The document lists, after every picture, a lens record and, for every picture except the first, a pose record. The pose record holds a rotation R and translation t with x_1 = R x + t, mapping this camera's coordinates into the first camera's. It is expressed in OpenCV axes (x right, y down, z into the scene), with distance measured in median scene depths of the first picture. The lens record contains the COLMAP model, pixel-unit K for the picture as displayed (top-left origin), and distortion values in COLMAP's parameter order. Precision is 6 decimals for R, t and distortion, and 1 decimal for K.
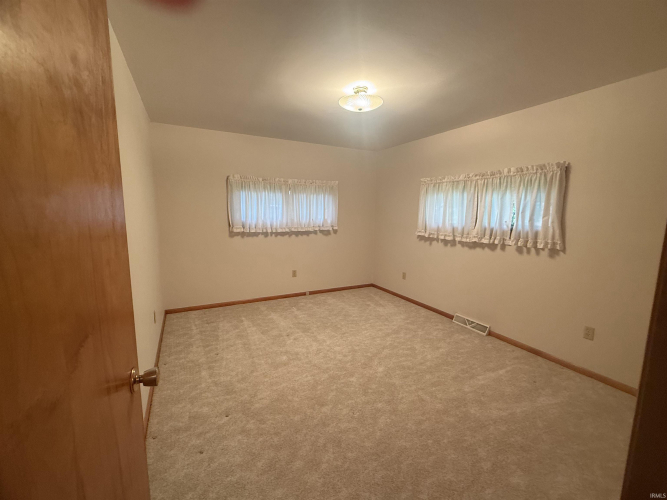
lens RADIAL K [[291.7, 0, 333.5], [0, 291.7, 250.0], [0, 0, 1]] dist [-0.000584, -0.000041]
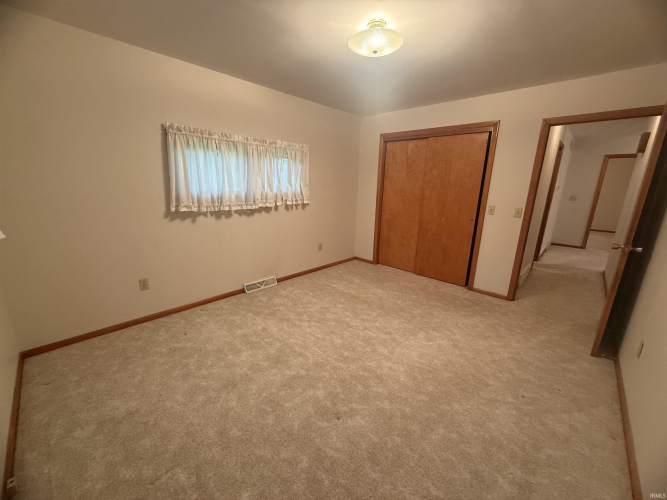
lens RADIAL K [[264.7, 0, 331.4], [0, 264.7, 249.9], [0, 0, 1]] dist [-0.000372, -0.000260]
pose [[-0.332186, -0.251604, 0.909037, -0.480840], [0.103834, 0.948153, 0.300374, -0.136913], [-0.937481, 0.194169, -0.288838, 1.022762]]
